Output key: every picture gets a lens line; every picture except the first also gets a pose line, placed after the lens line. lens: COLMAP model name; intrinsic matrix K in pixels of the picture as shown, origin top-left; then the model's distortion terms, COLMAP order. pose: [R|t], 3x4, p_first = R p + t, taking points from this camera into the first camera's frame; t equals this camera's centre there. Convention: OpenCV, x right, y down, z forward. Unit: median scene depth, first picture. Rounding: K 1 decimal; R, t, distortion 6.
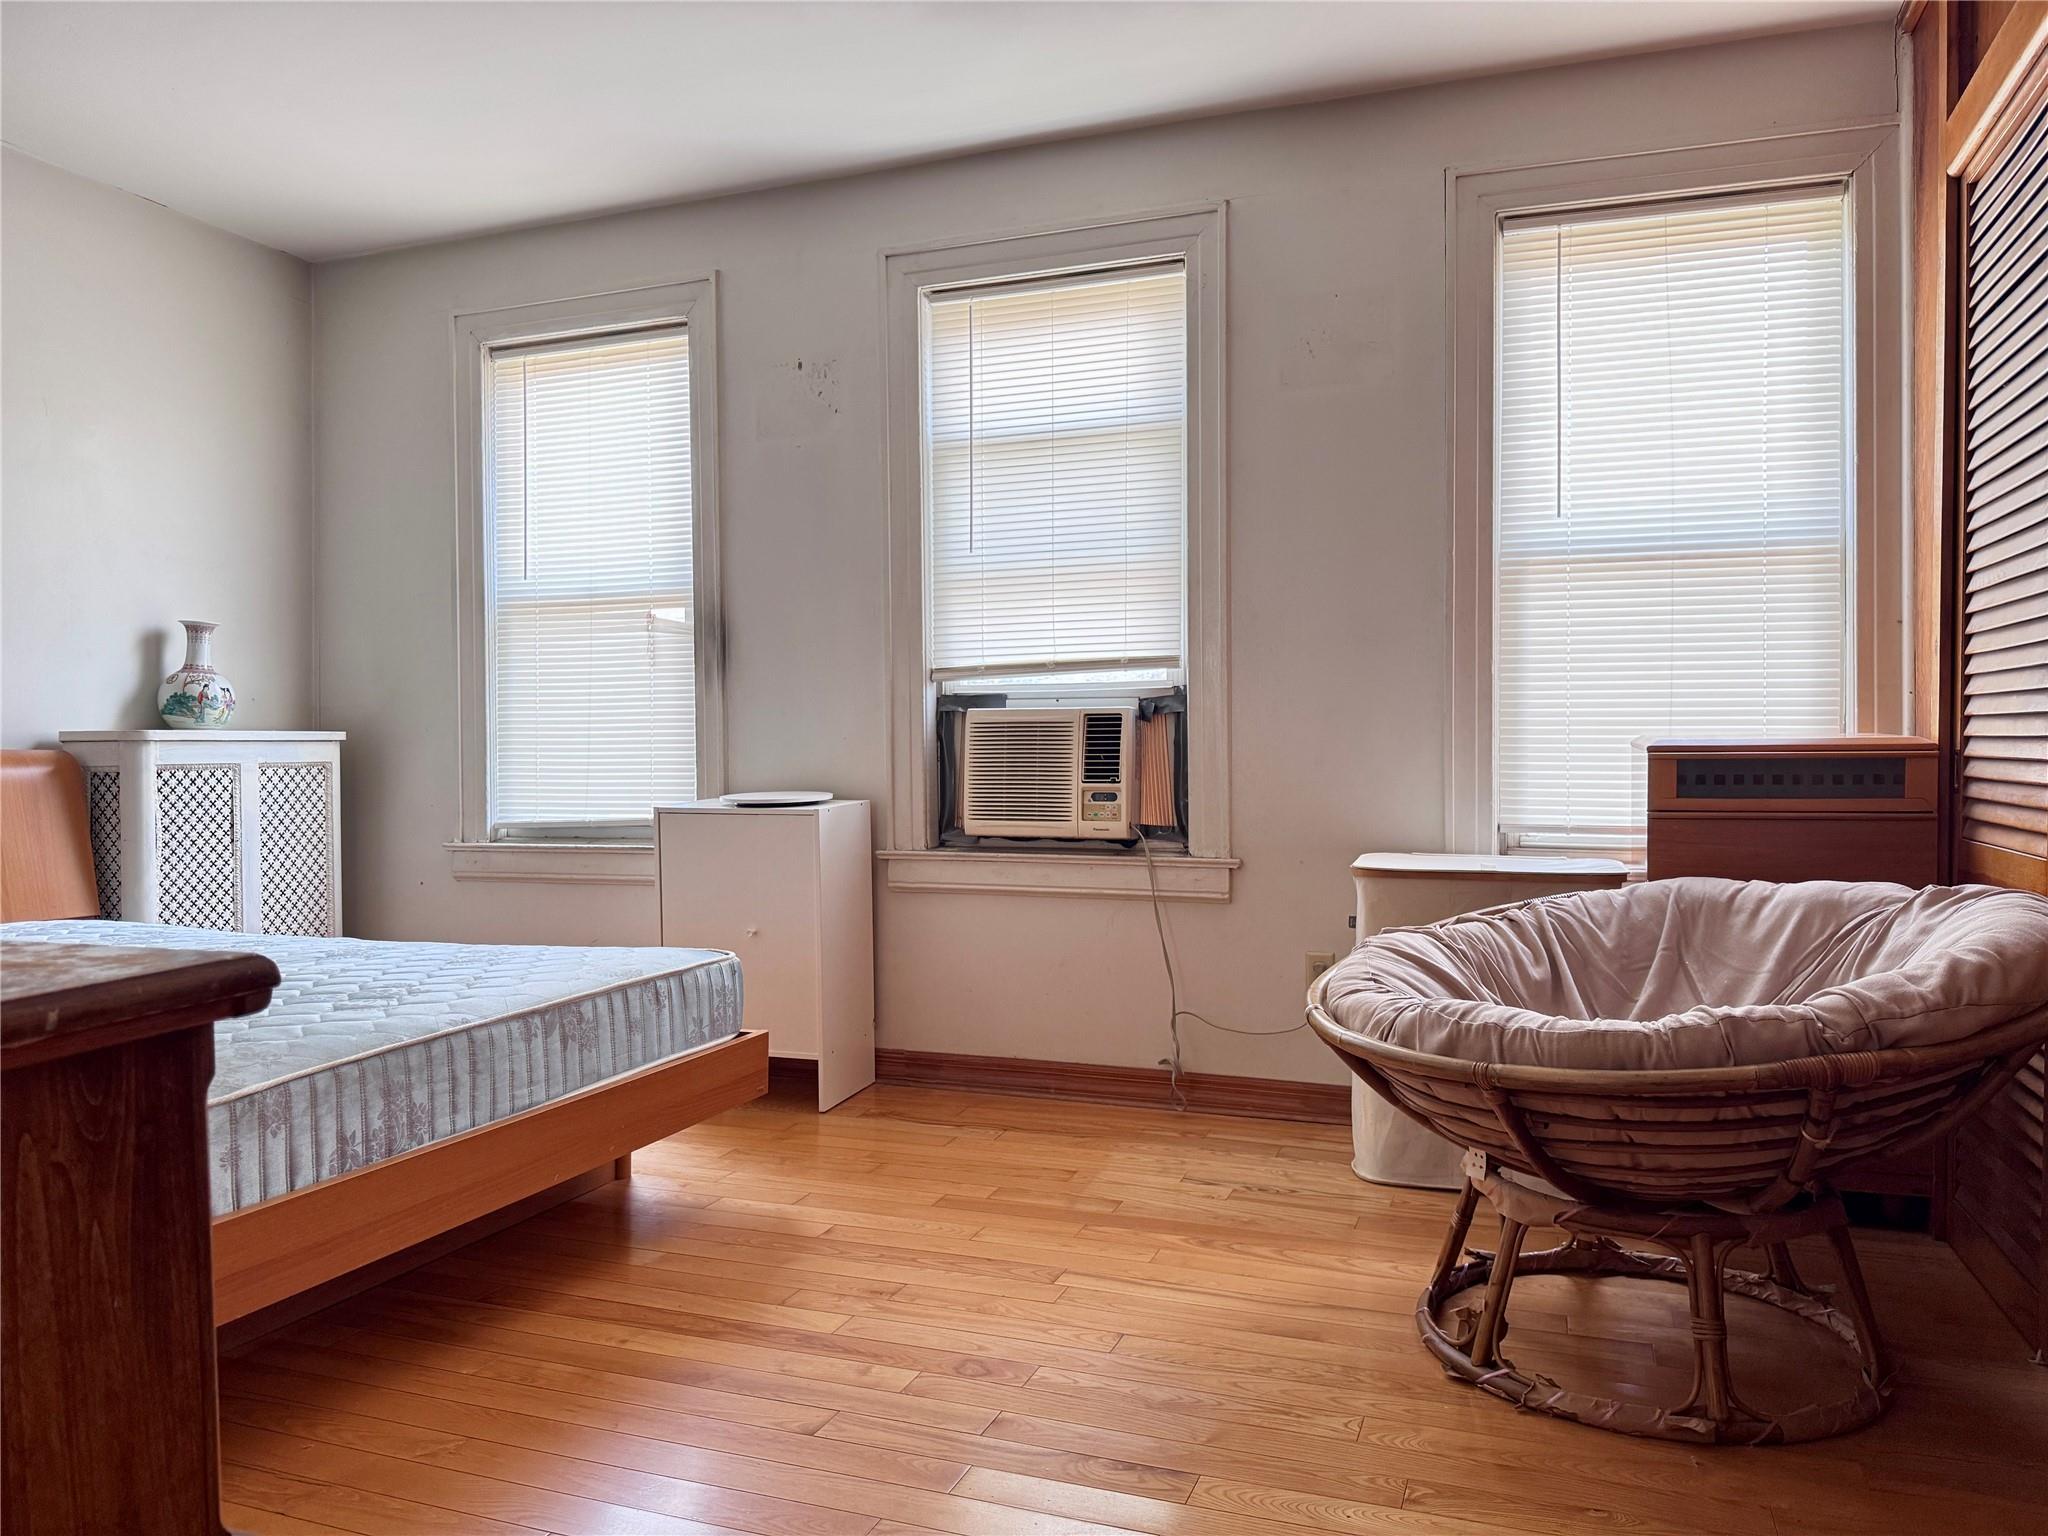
lens RADIAL K [[1441.9, 0, 1031.4], [0, 1441.9, 771.1], [0, 0, 1]] dist [0.034374, -0.039261]
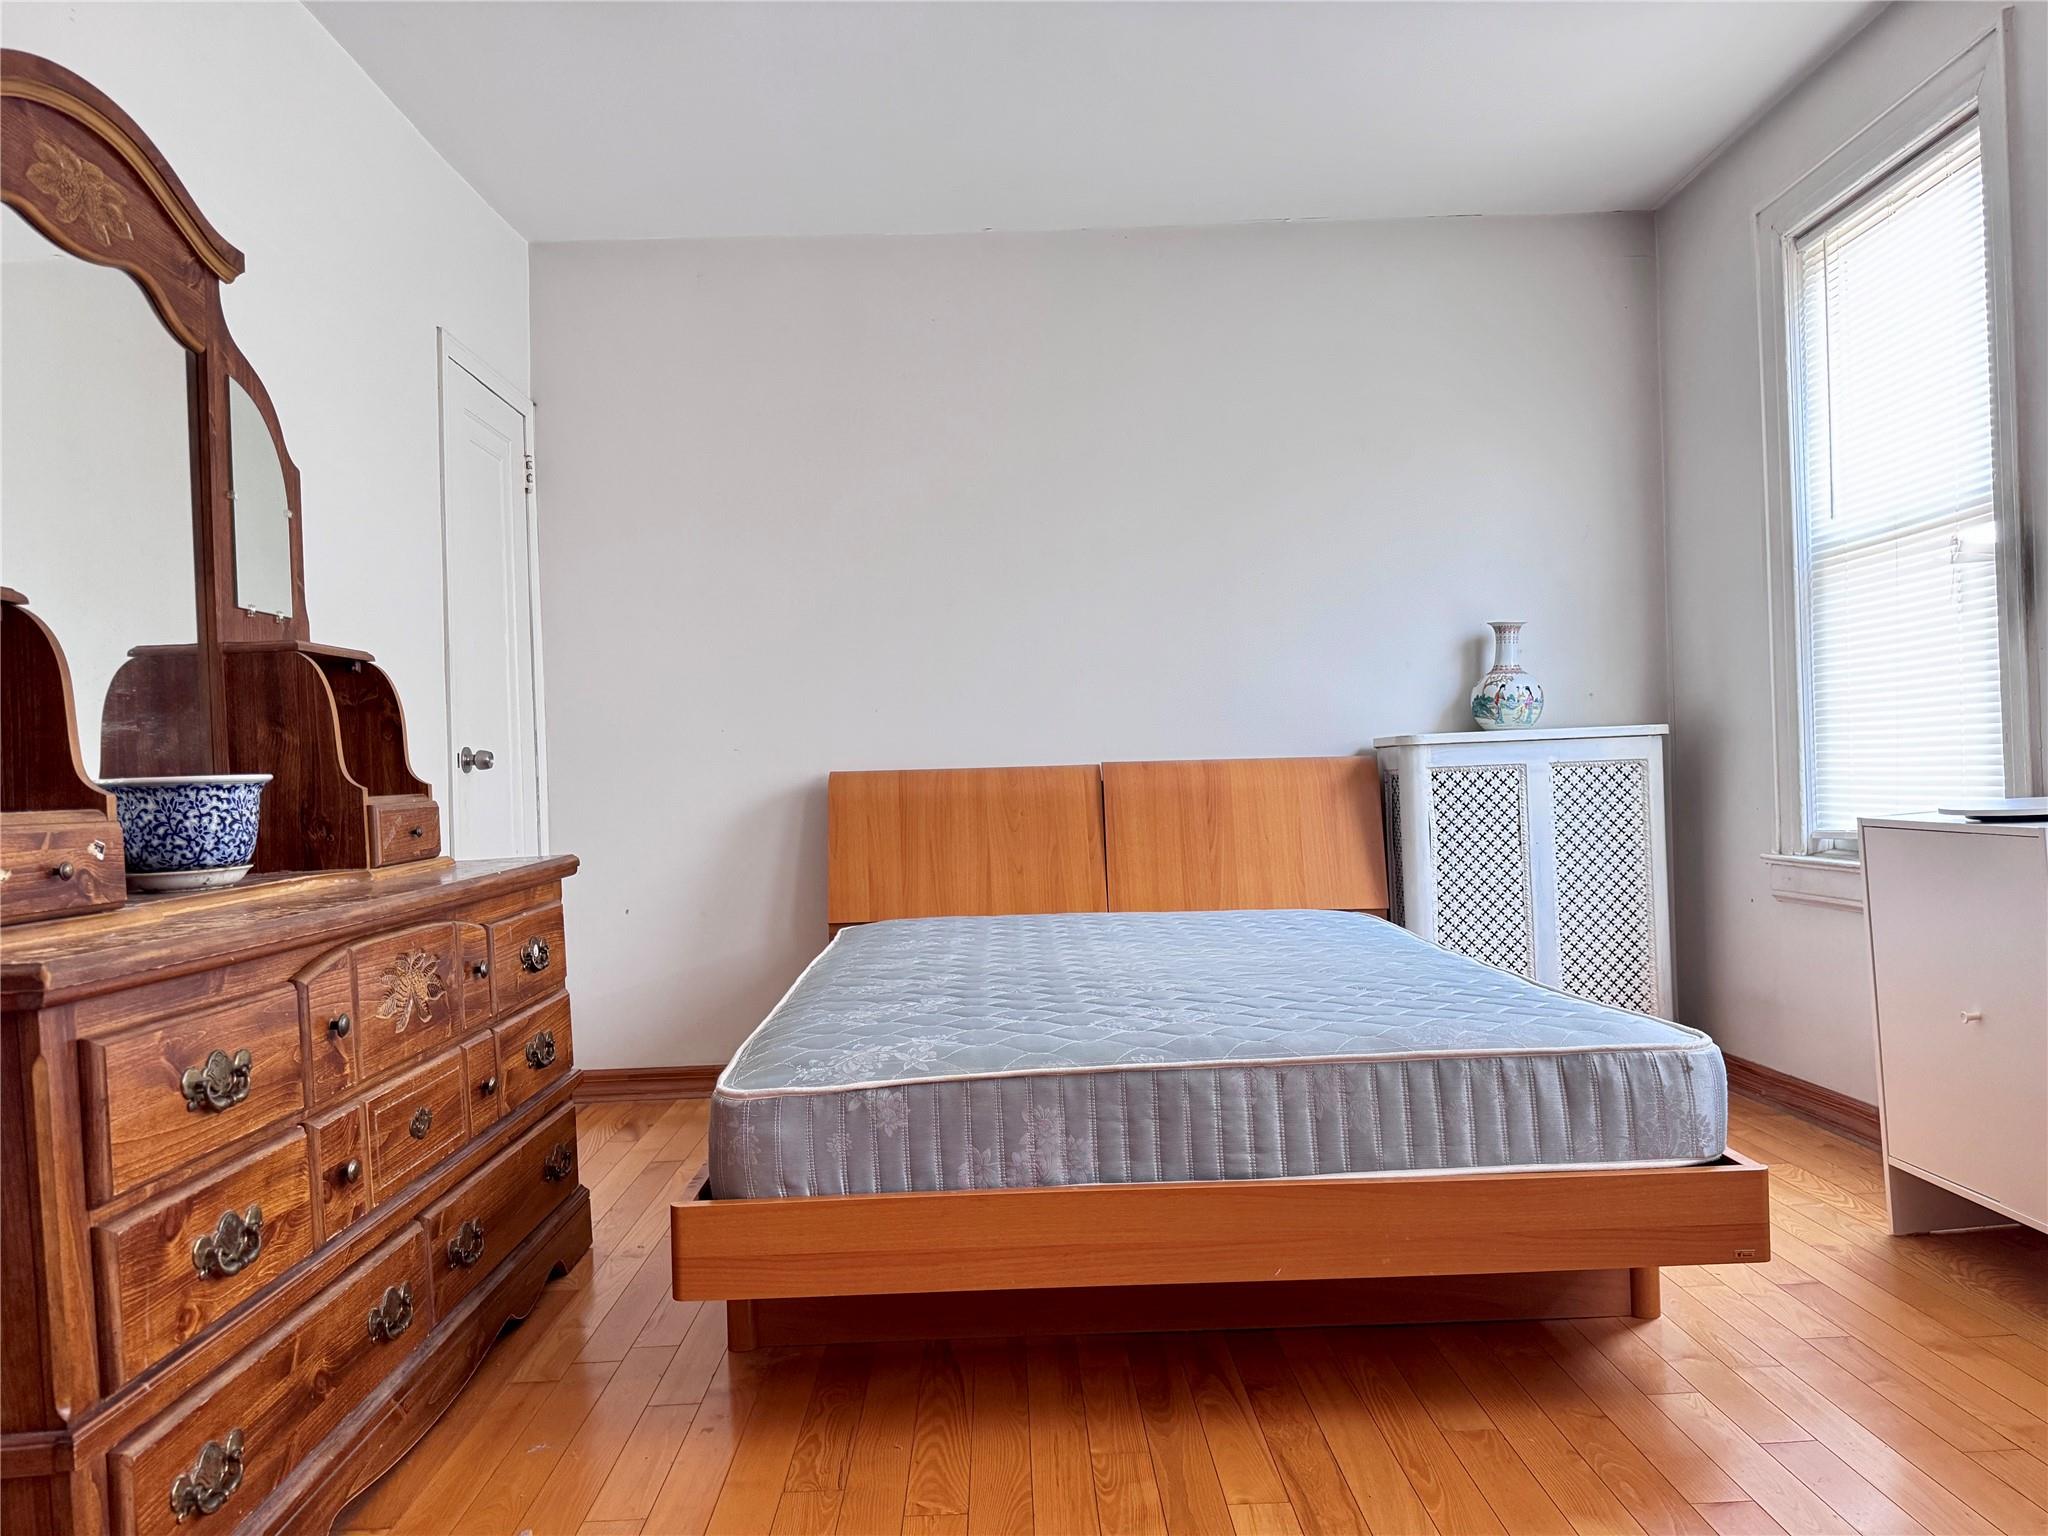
lens RADIAL K [[1441.9, 0, 1024.0], [0, 1441.9, 769.3], [0, 0, 1]] dist [0.034374, -0.039261]
pose [[0.362623, -0.012663, -0.931850, 0.235927], [0.020611, 0.999772, -0.005566, -0.003014], [0.931708, -0.017188, 0.362801, 0.341074]]
